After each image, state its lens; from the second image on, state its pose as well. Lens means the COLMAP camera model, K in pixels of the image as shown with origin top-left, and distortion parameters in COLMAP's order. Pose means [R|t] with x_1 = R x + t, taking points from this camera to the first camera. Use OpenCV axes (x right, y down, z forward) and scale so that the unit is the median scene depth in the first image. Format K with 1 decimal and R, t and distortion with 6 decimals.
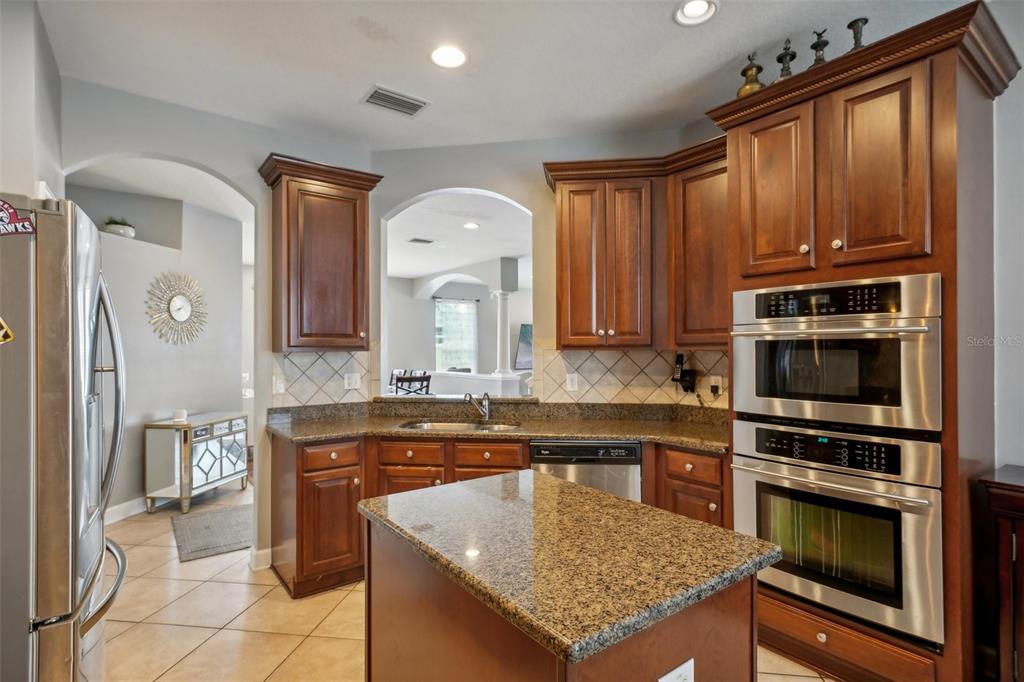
lens RADIAL K [[512.4, 0, 507.8], [0, 512.4, 344.2], [0, 0, 1]] dist [0.002651, 0.001175]
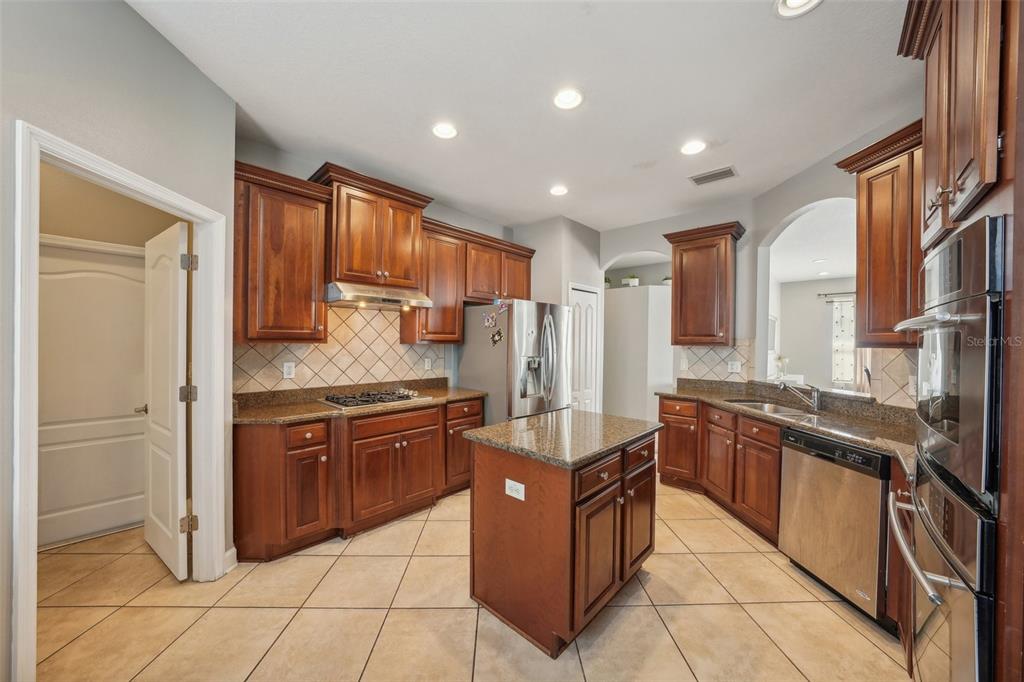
lens RADIAL K [[355.9, 0, 508.7], [0, 355.9, 342.9], [0, 0, 1]] dist [-0.021017, 0.003183]
pose [[0.172645, 0.007857, -0.984953, 0.768656], [-0.002817, 0.999968, 0.007483, -0.000982], [0.984980, 0.001483, 0.172661, 0.283983]]
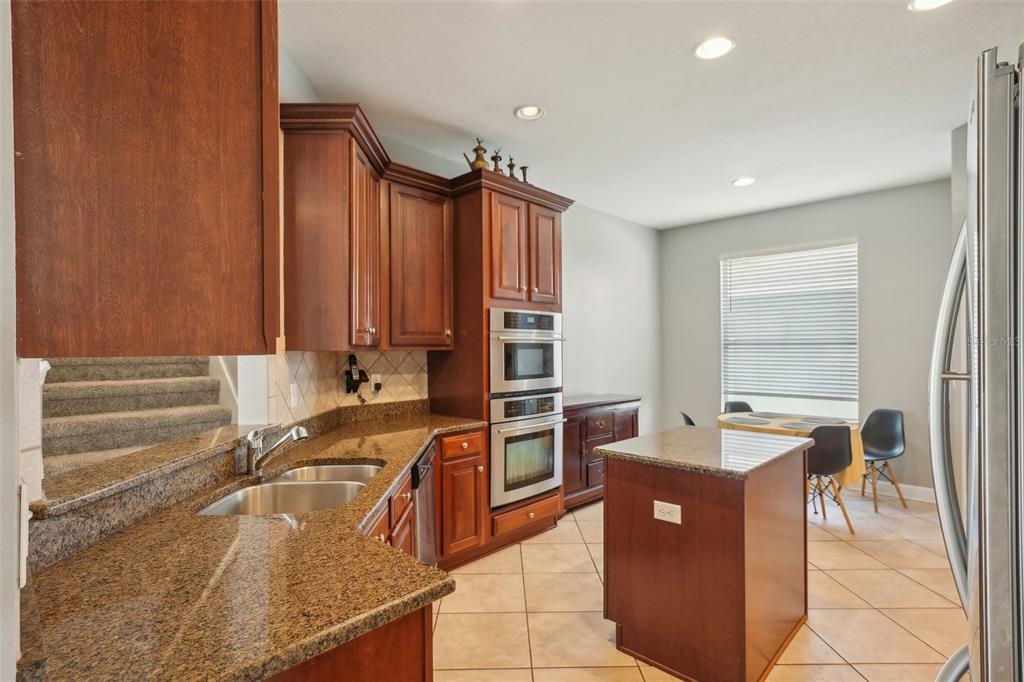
lens RADIAL K [[512.4, 0, 515.3], [0, 512.4, 346.6], [0, 0, 1]] dist [0.002651, 0.001175]
pose [[-0.179792, 0.010615, 0.983647, -0.849822], [-0.002613, 0.999933, -0.011268, 0.017262], [-0.983701, -0.004597, -0.179753, 1.074356]]
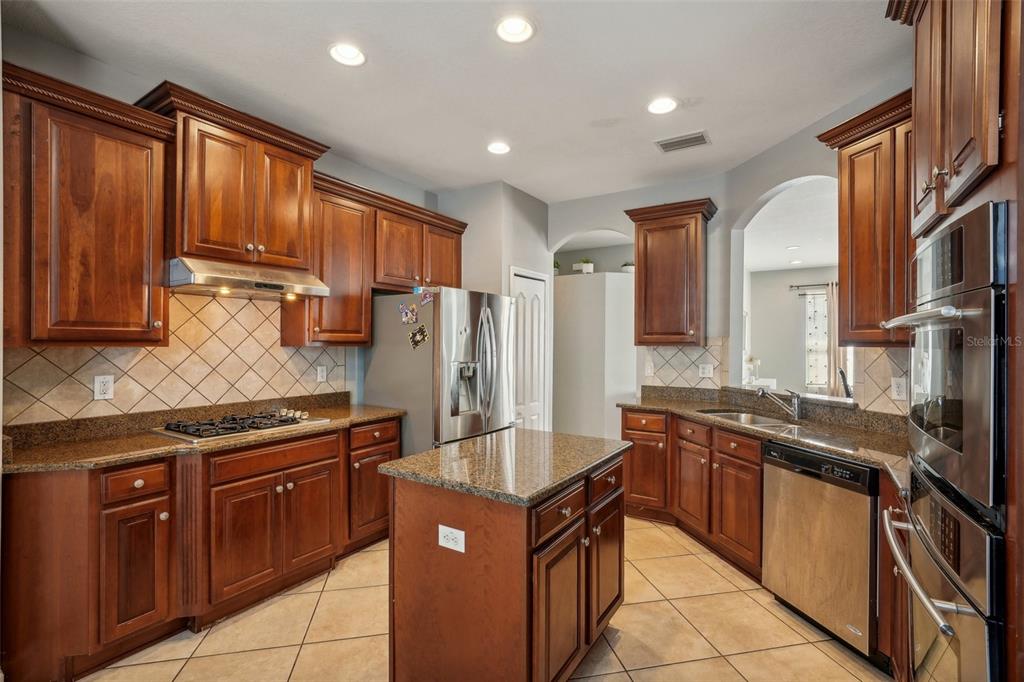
lens RADIAL K [[458.7, 0, 510.2], [0, 458.7, 340.8], [0, 0, 1]] dist [-0.002555, 0.001917]
pose [[0.345979, -0.000138, -0.938242, 0.755204], [0.002437, 0.999997, 0.000751, -0.000980], [0.938239, -0.002546, 0.345978, 0.265051]]
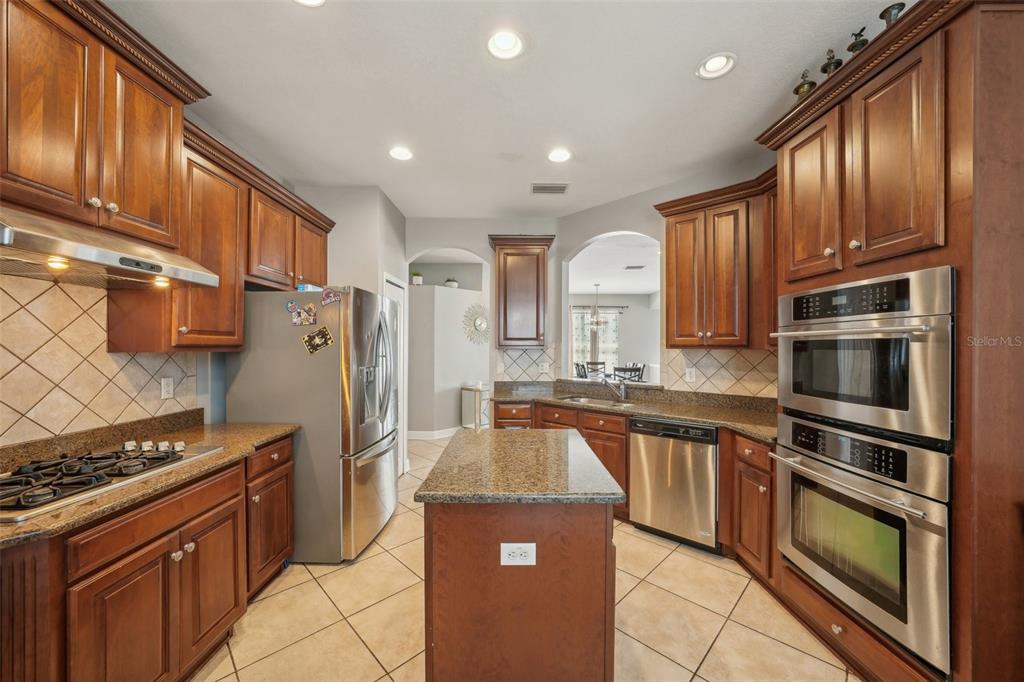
lens RADIAL K [[377.4, 0, 507.5], [0, 377.4, 346.2], [0, 0, 1]] dist [-0.013774, 0.001381]
pose [[0.799429, 0.002509, -0.600755, 0.415900], [0.001314, 0.999982, 0.005925, -0.001724], [0.600759, -0.005526, 0.799411, 0.009332]]
